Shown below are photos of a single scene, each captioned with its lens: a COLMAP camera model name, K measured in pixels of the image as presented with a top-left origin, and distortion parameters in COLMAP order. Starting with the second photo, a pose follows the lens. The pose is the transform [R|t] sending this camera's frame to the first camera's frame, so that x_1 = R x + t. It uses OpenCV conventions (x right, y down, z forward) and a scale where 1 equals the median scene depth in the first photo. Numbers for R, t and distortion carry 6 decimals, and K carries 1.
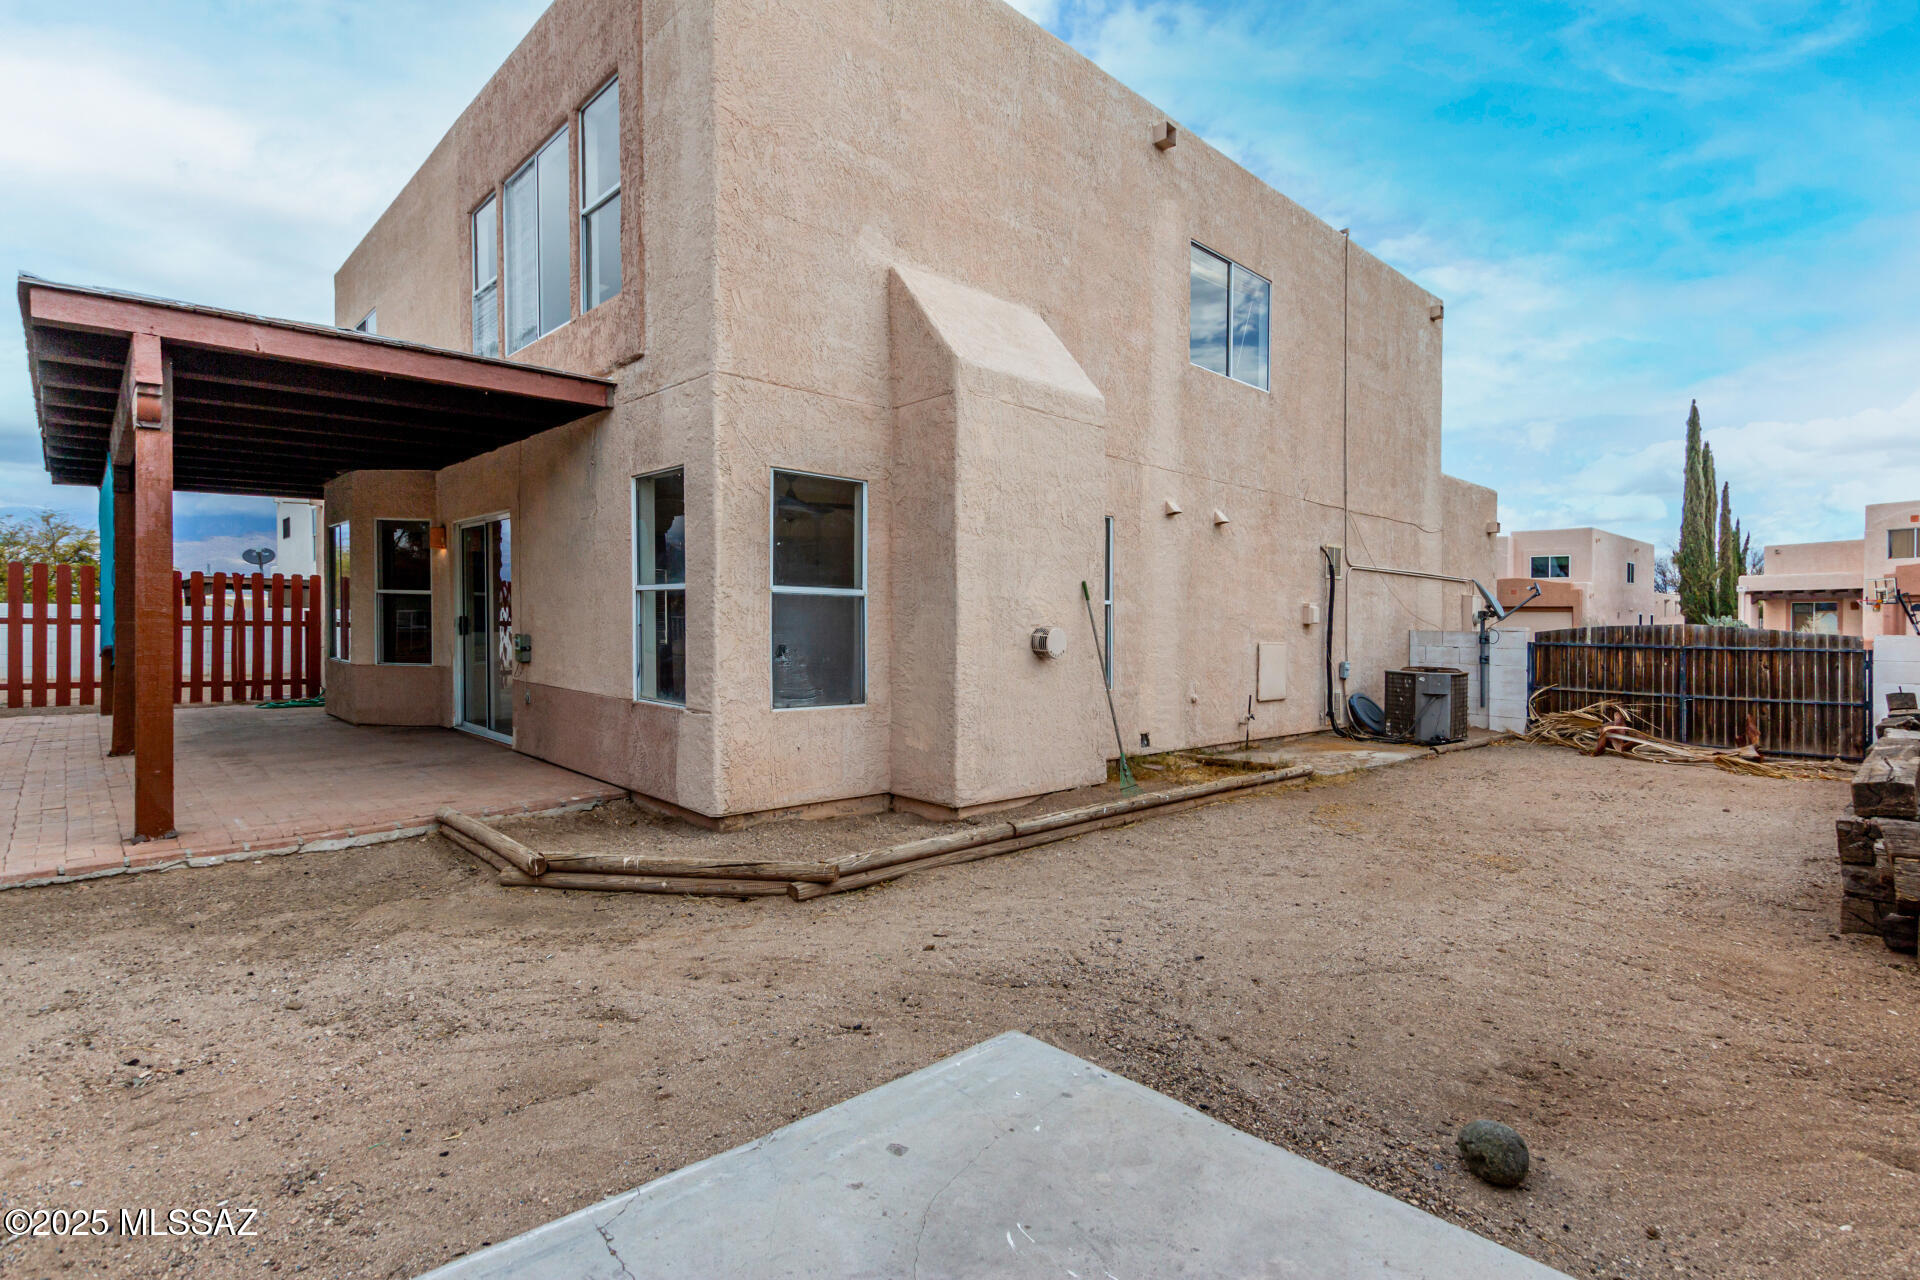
lens RADIAL K [[919.8, 0, 957.5], [0, 919.8, 609.9], [0, 0, 1]] dist [0.012171, -0.005728]
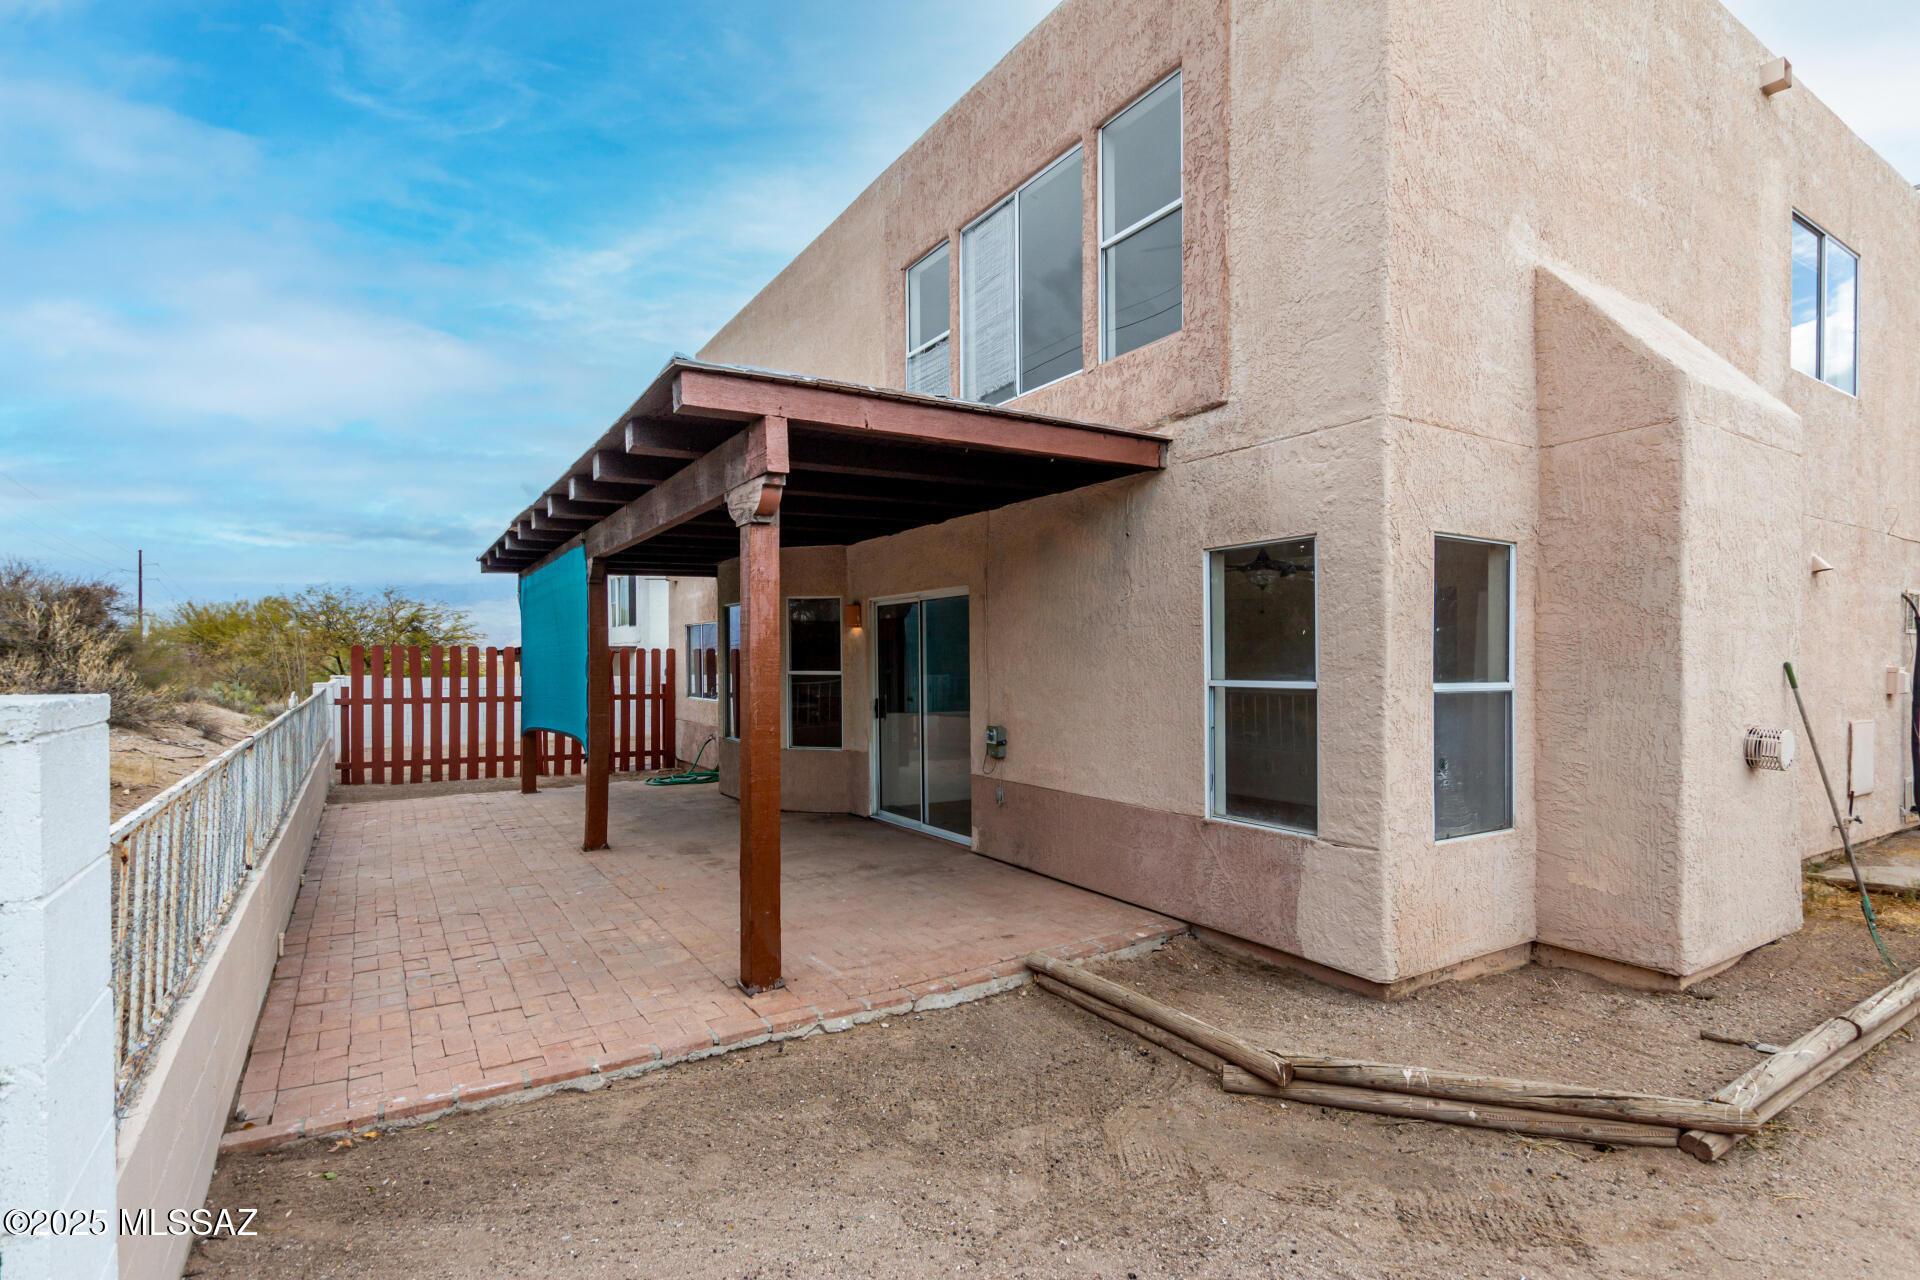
lens RADIAL K [[919.8, 0, 957.4], [0, 919.8, 647.4], [0, 0, 1]] dist [0.012171, -0.005728]
pose [[0.979309, -0.019216, -0.201455, -0.411714], [0.017400, 0.999790, -0.010781, -0.052313], [0.201620, 0.007052, 0.979438, 0.143842]]
